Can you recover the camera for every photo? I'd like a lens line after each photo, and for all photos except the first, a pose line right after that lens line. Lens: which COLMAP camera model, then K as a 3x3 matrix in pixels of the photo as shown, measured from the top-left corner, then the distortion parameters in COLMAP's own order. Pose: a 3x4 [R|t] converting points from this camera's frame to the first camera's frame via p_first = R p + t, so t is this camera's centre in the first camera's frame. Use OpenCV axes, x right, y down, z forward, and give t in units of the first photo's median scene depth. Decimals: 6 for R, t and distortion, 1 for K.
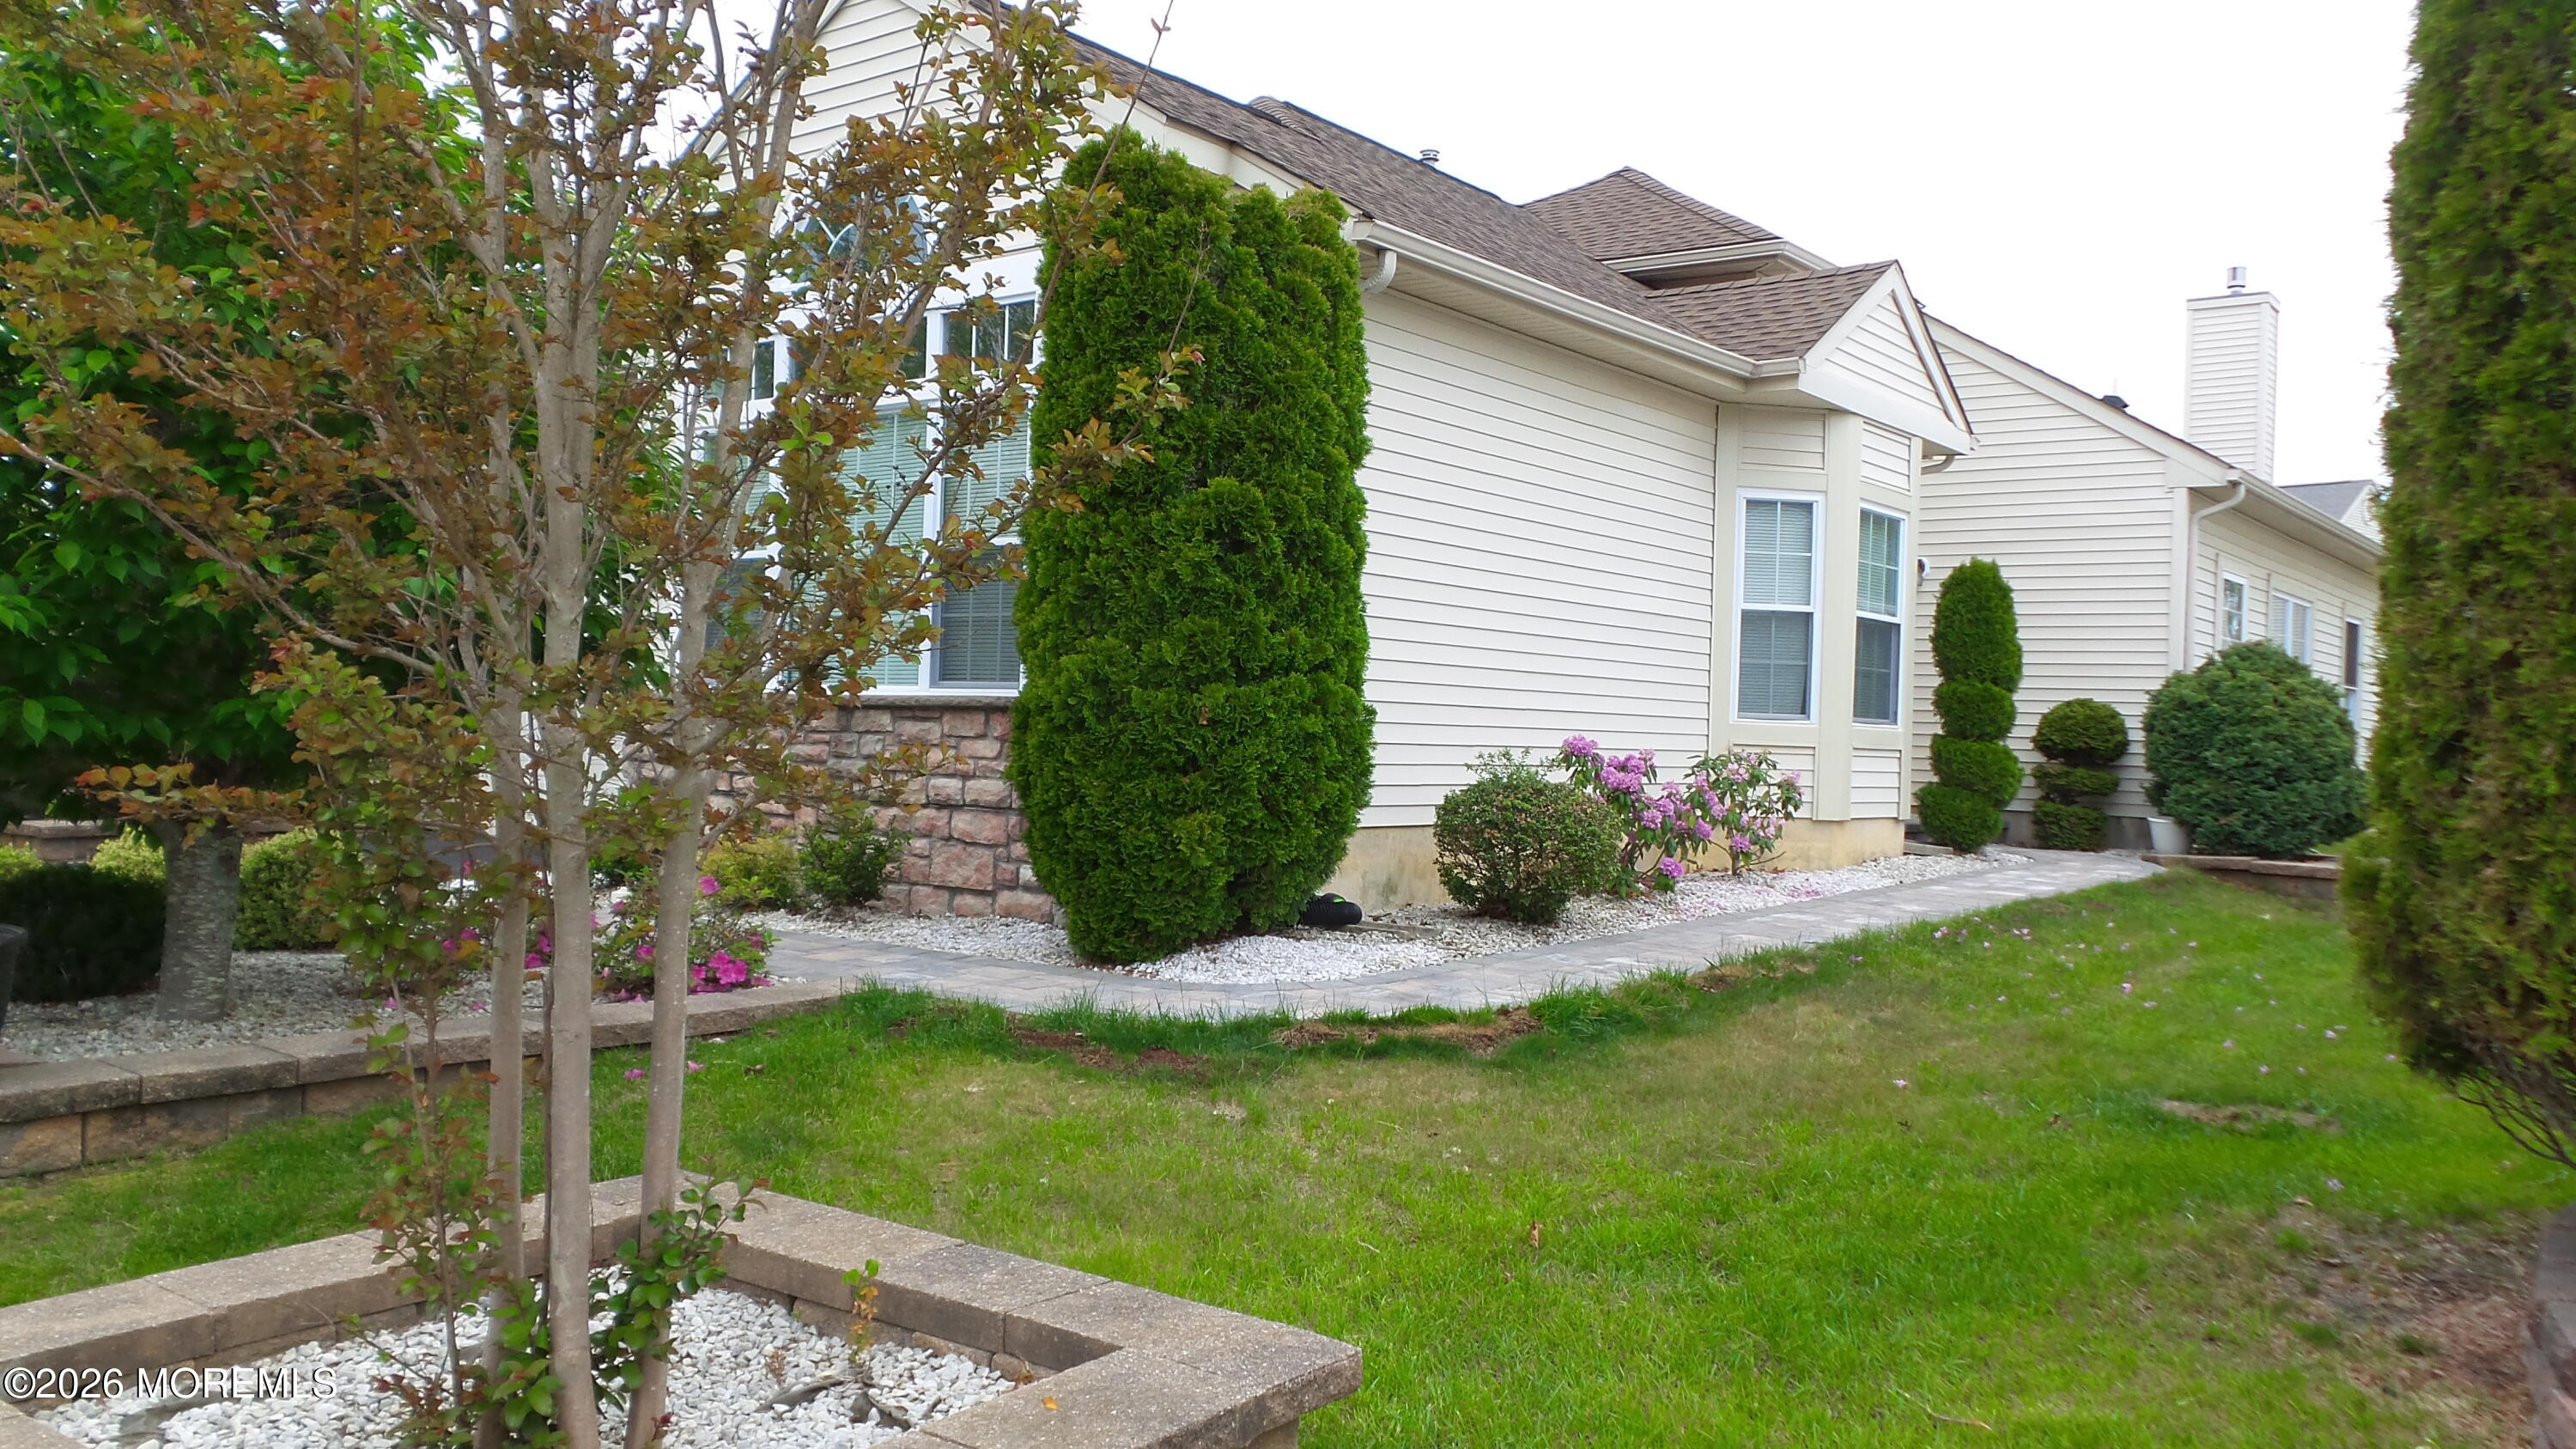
lens RADIAL K [[1982.6, 0, 1292.7], [0, 1982.6, 719.4], [0, 0, 1]] dist [-0.012106, 0.009688]
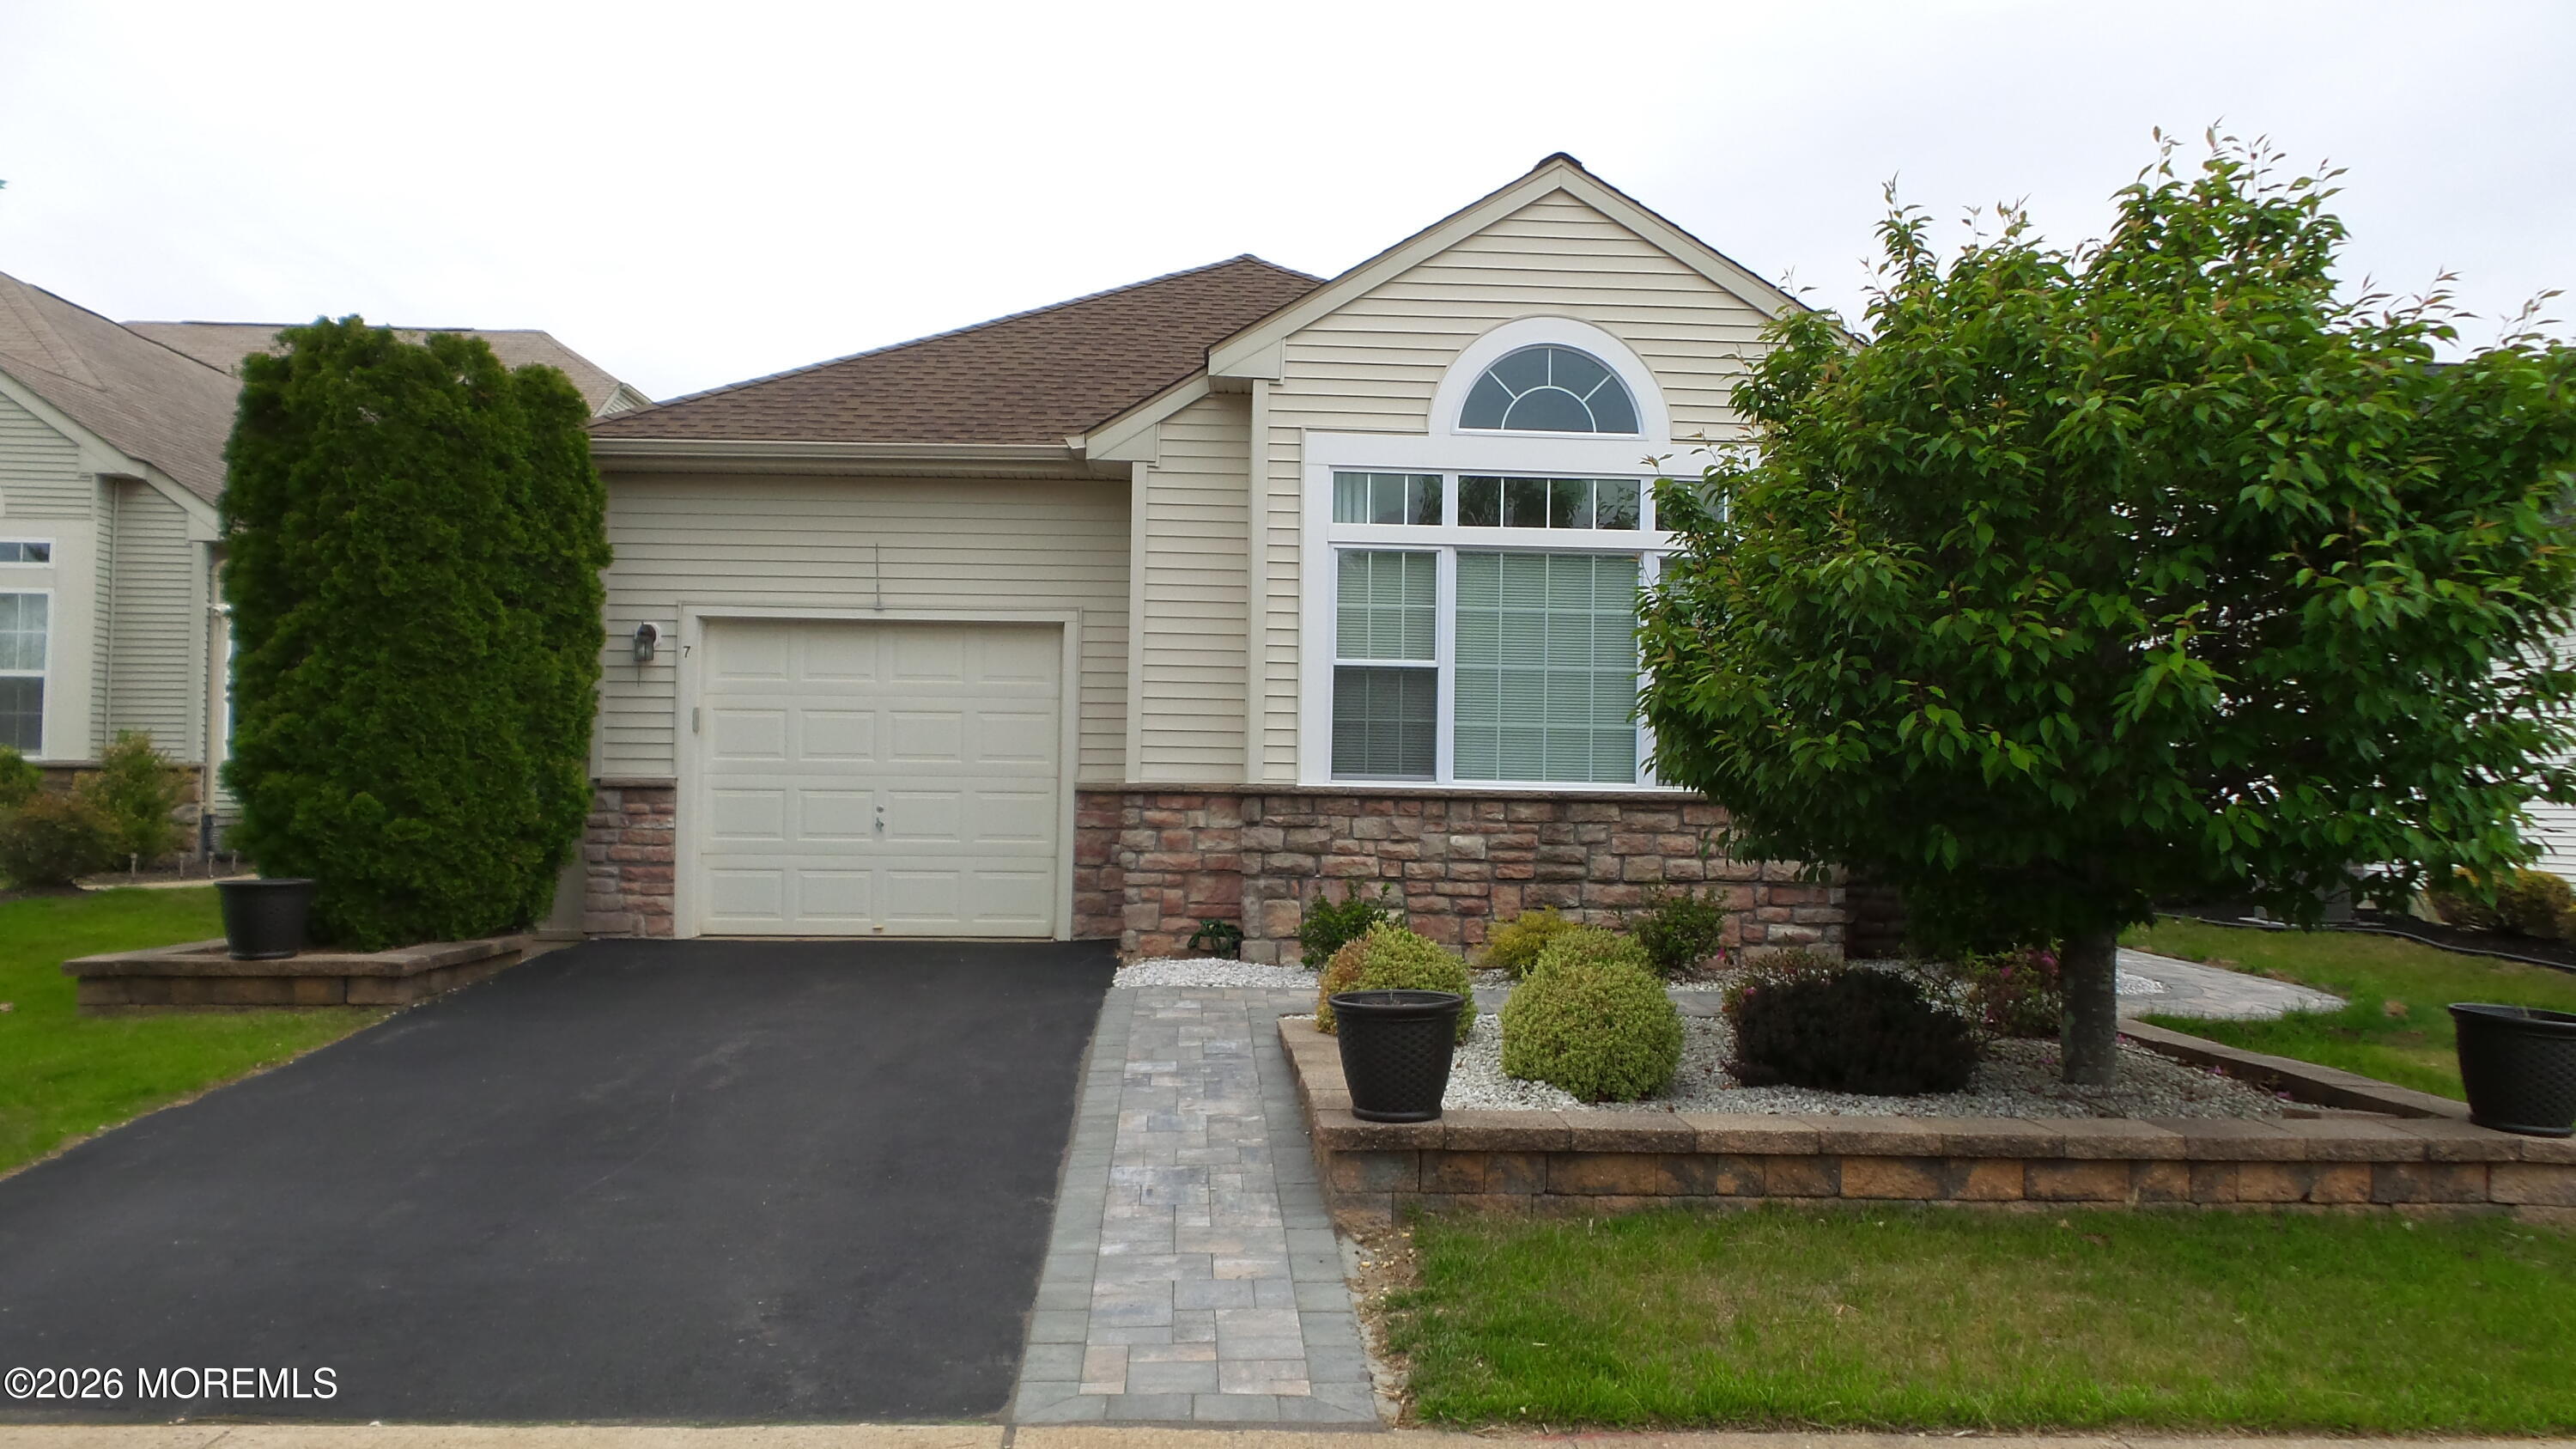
lens RADIAL K [[1797.9, 0, 1334.4], [0, 1797.9, 732.3], [0, 0, 1]] dist [-0.000202, 0.009489]
pose [[0.745433, 0.008893, 0.666521, -0.903614], [0.001985, 0.999877, -0.015560, -0.026660], [-0.666577, 0.012922, 0.745324, 0.255944]]
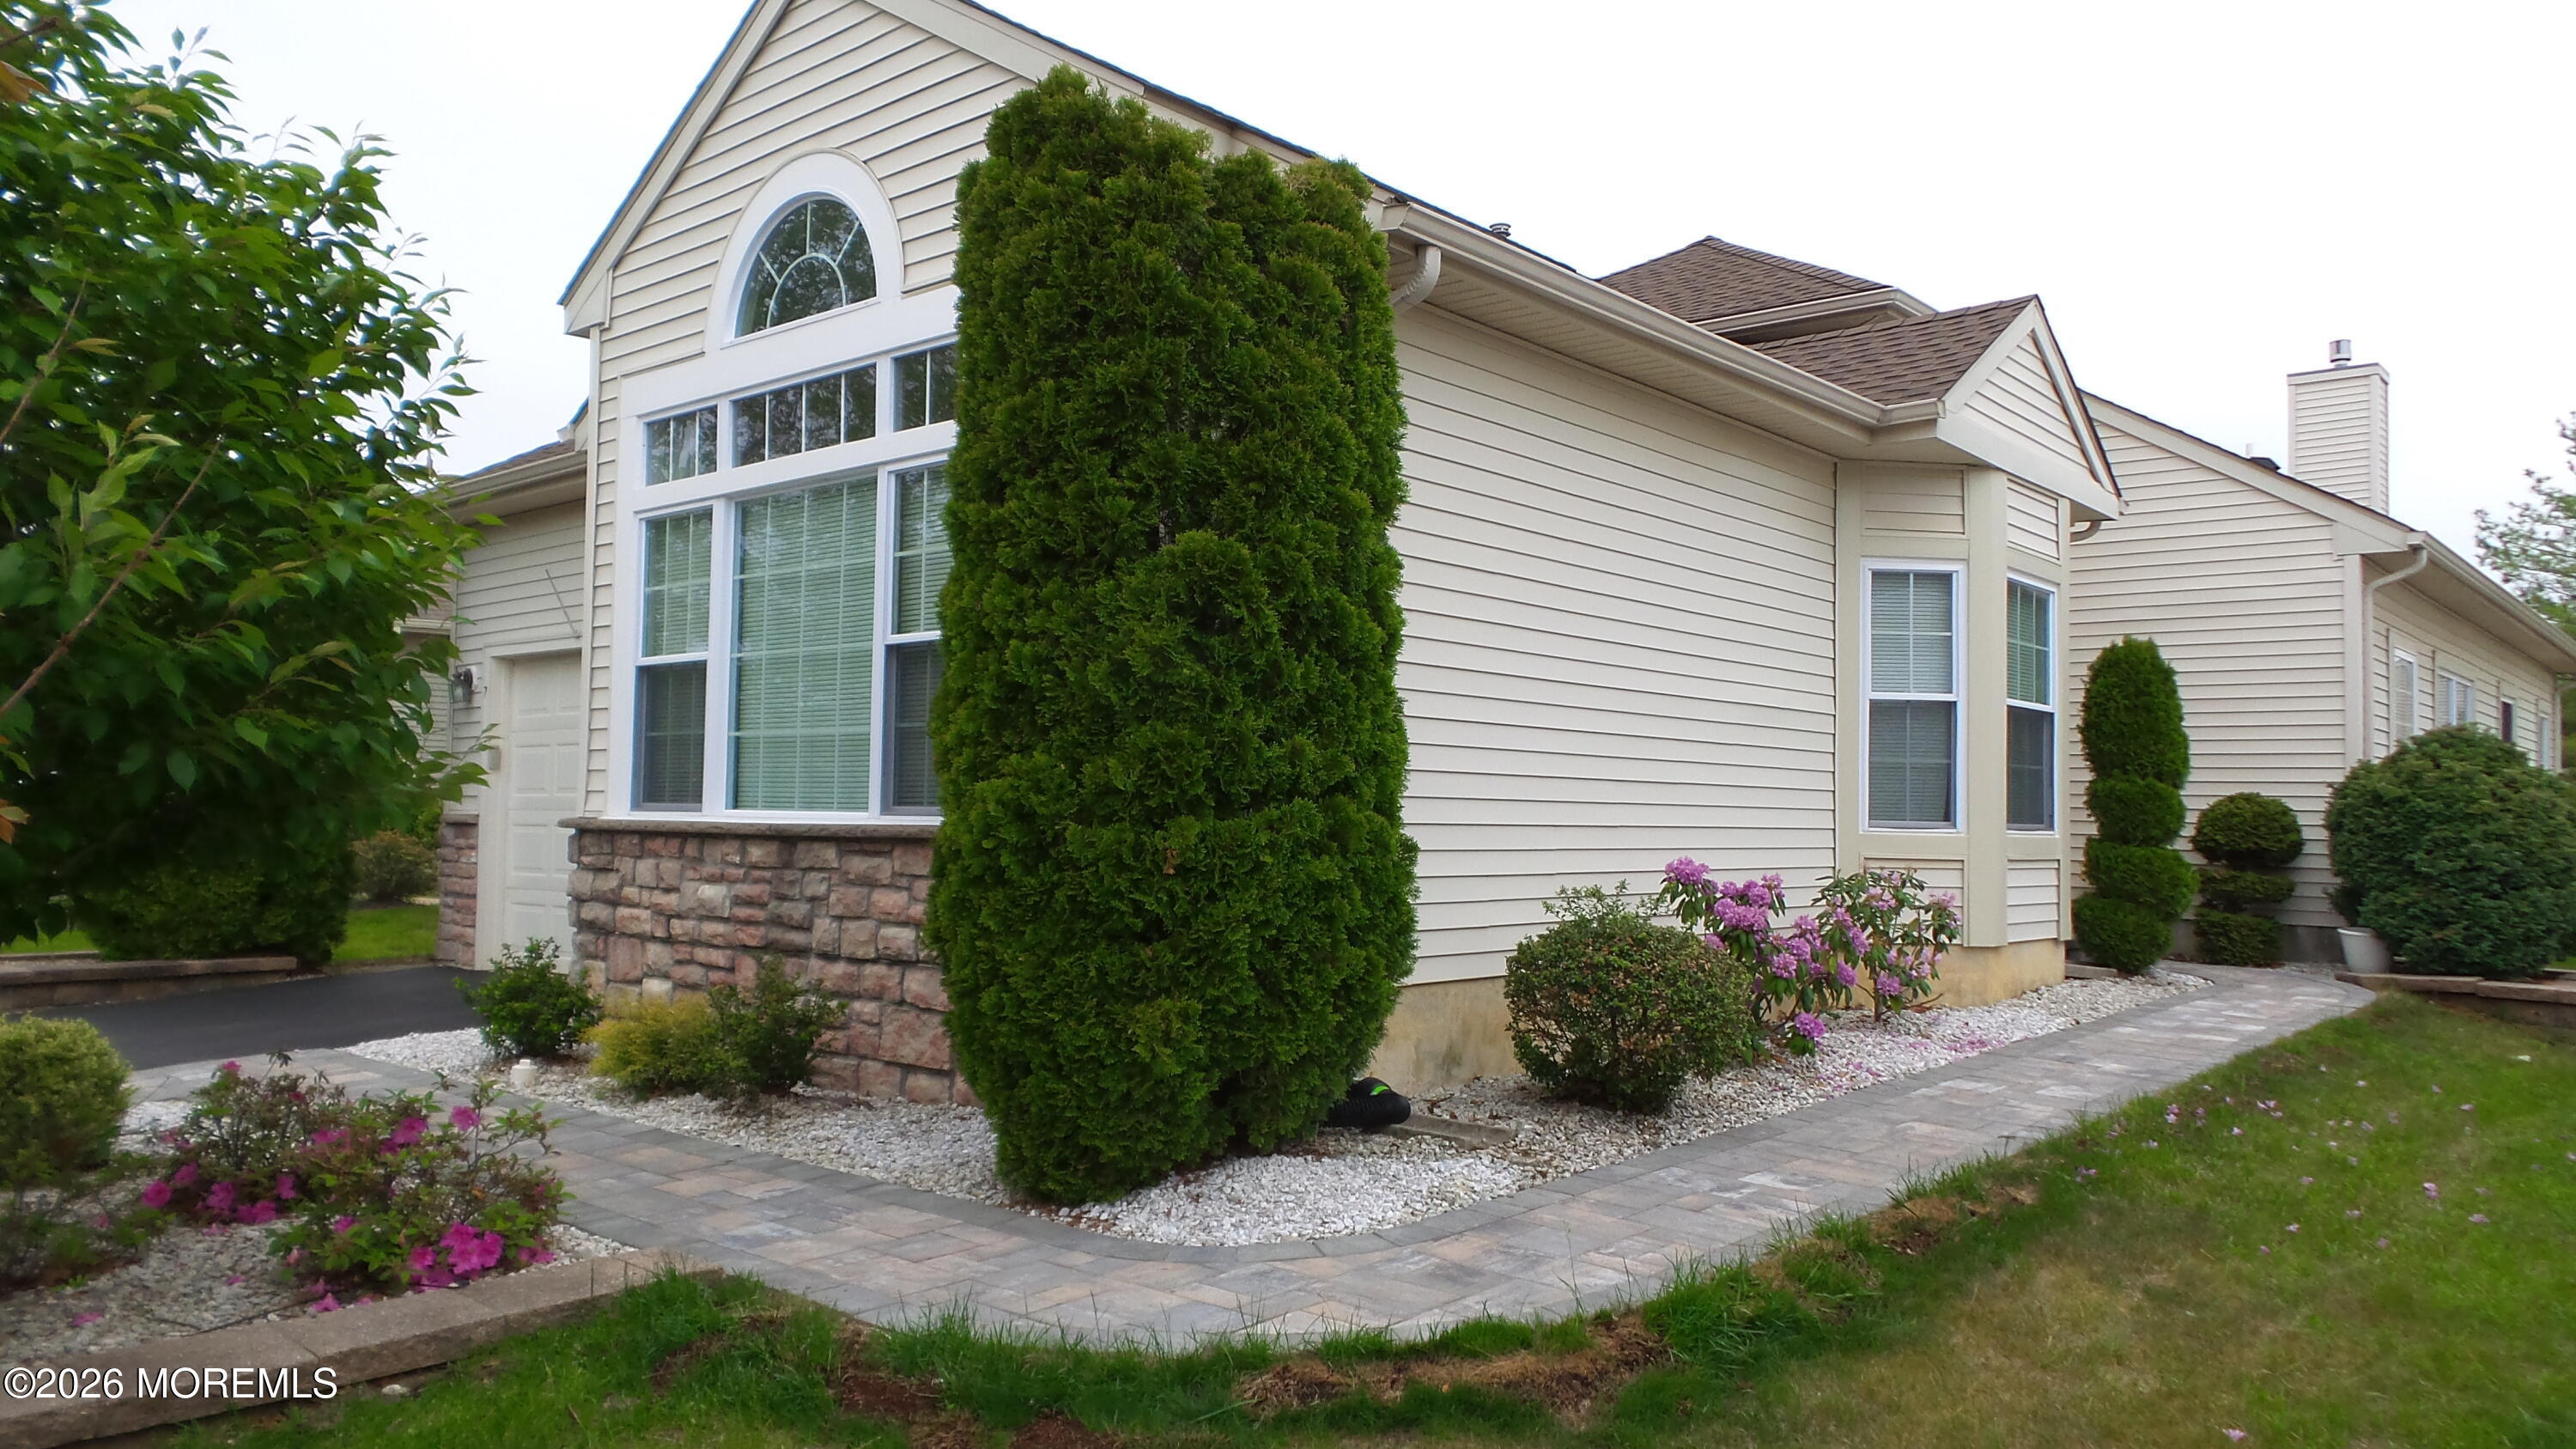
lens RADIAL K [[1797.9, 0, 1306.6], [0, 1797.9, 725.9], [0, 0, 1]] dist [-0.000202, 0.009489]
pose [[0.998585, -0.017750, -0.050126, 0.024272], [0.015419, 0.998799, -0.046511, -0.012844], [0.050891, 0.045672, 0.997659, 0.229352]]
